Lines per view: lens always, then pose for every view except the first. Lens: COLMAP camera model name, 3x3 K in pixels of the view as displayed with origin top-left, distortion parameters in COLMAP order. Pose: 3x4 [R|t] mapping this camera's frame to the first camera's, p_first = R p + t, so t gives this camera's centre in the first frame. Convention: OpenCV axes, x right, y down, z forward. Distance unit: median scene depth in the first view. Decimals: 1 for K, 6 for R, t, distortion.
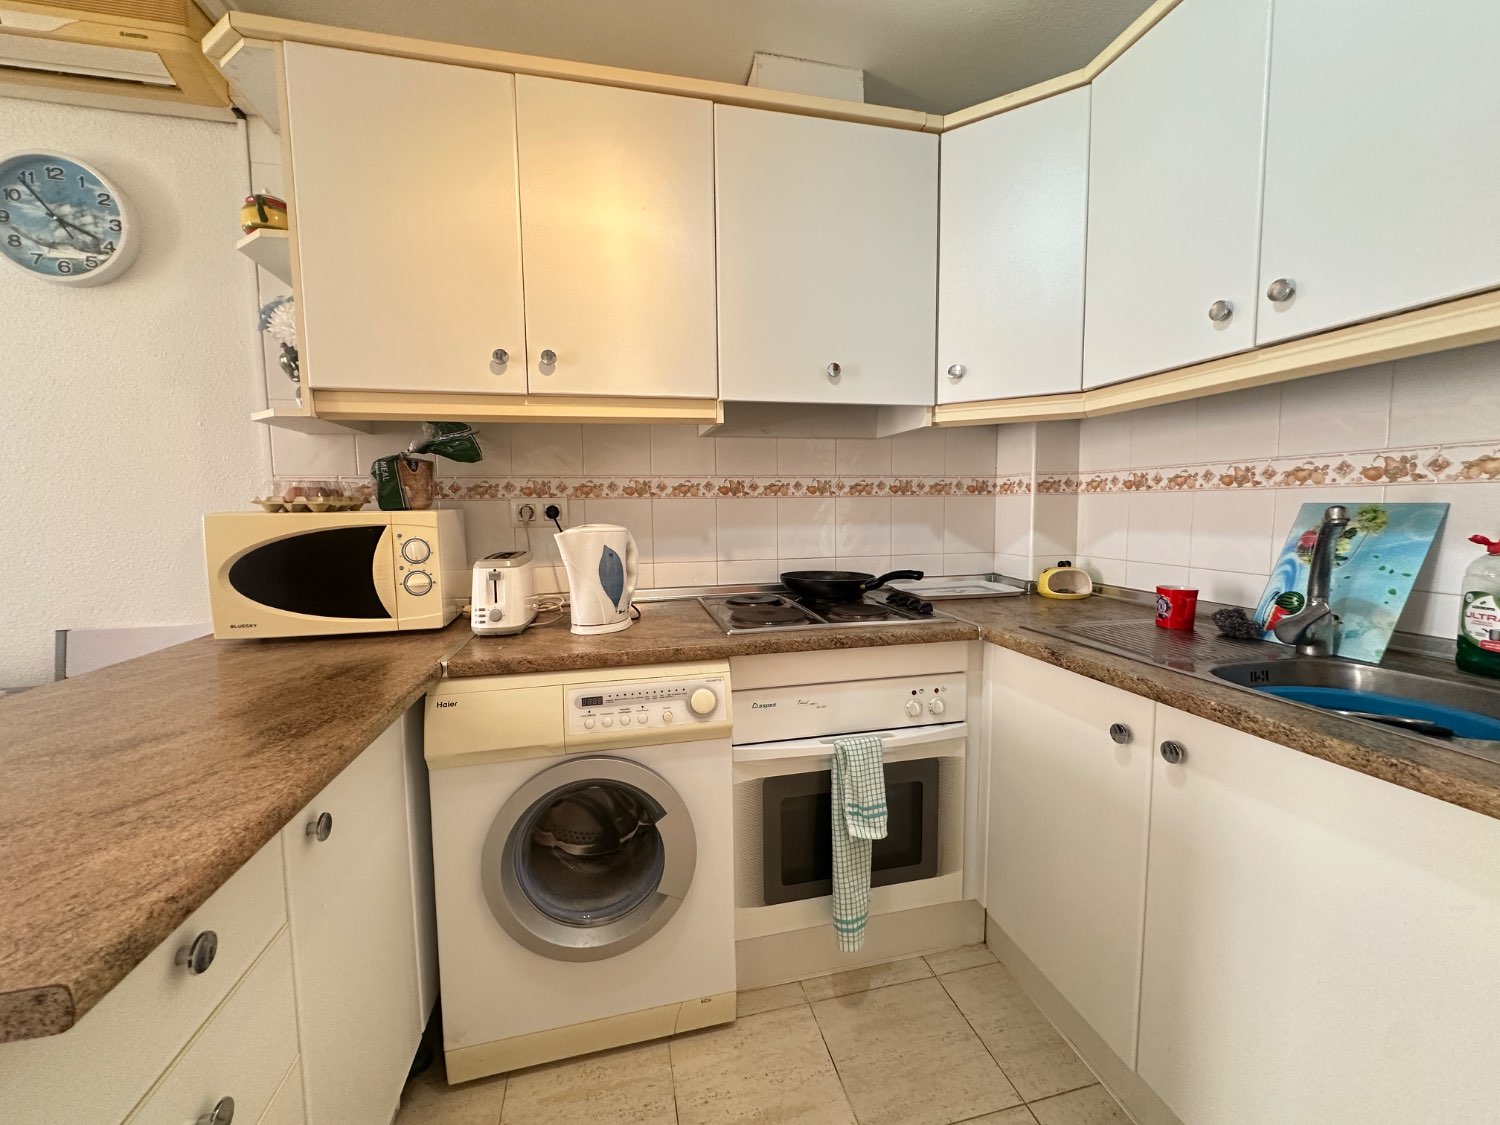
lens RADIAL K [[598.8, 0, 751.5], [0, 598.8, 559.0], [0, 0, 1]] dist [-0.002694, 0.000696]
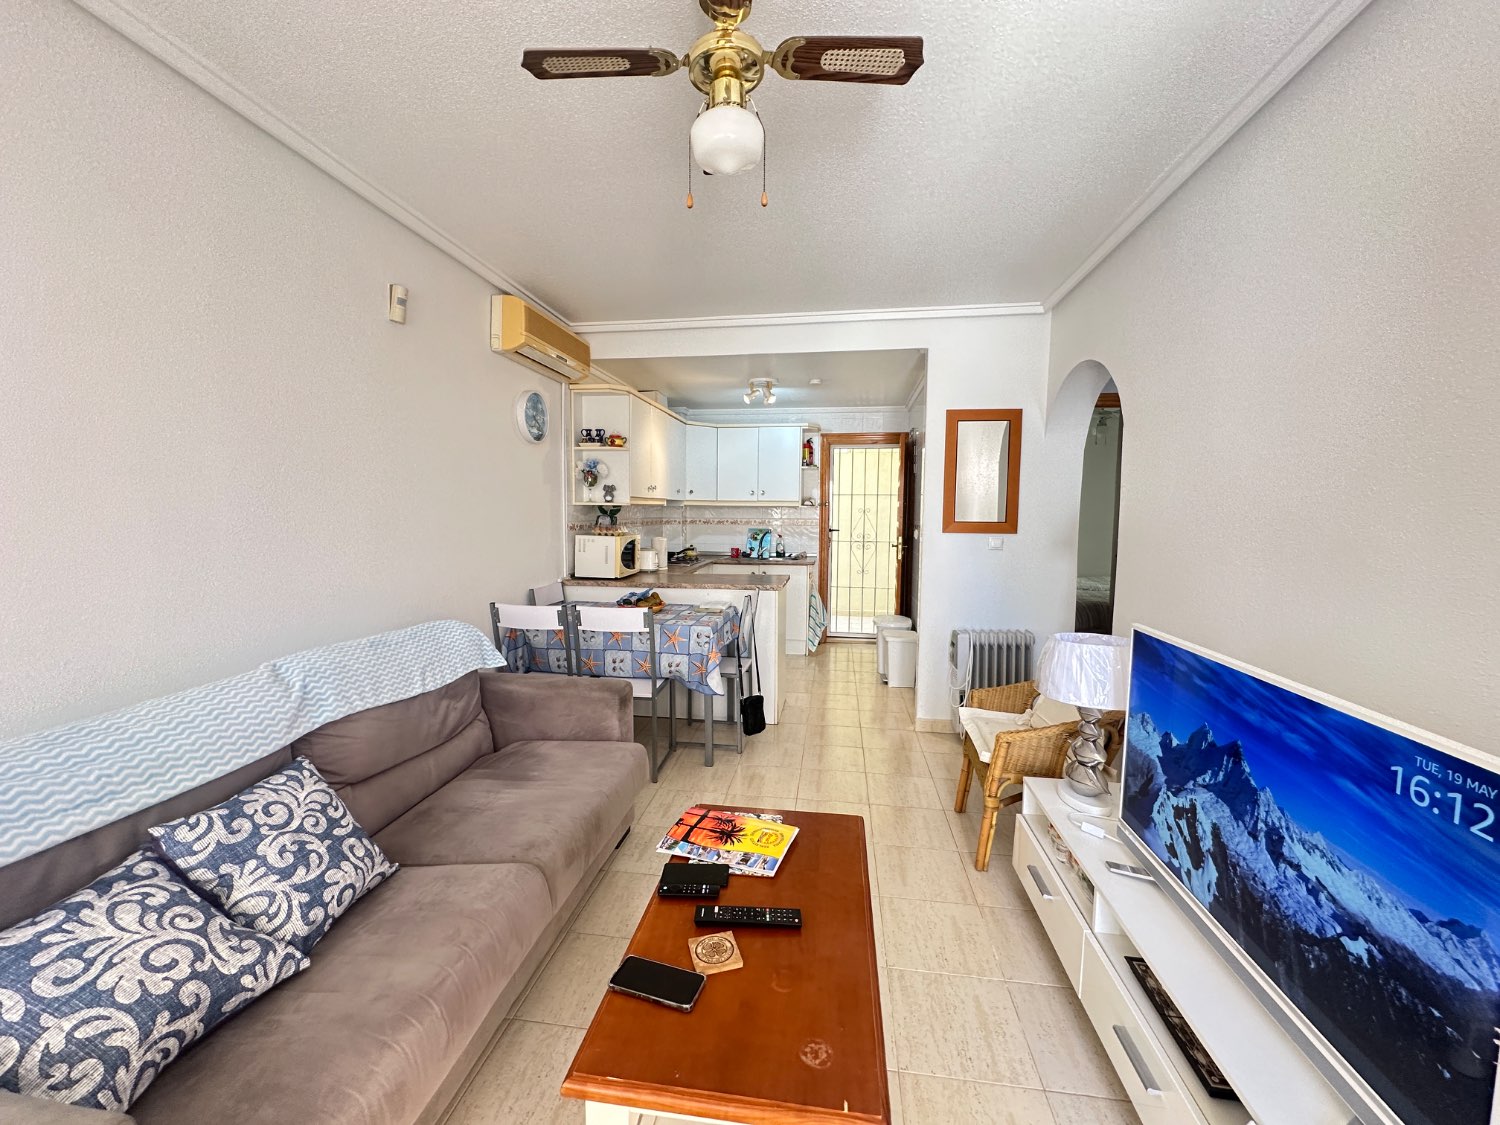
lens RADIAL K [[598.8, 0, 752.2], [0, 598.8, 561.9], [0, 0, 1]] dist [-0.002694, 0.000696]
pose [[0.360965, -0.069071, 0.930018, -2.996336], [0.072751, 0.996300, 0.045757, -0.036976], [-0.929737, 0.051143, 0.364655, -0.641382]]
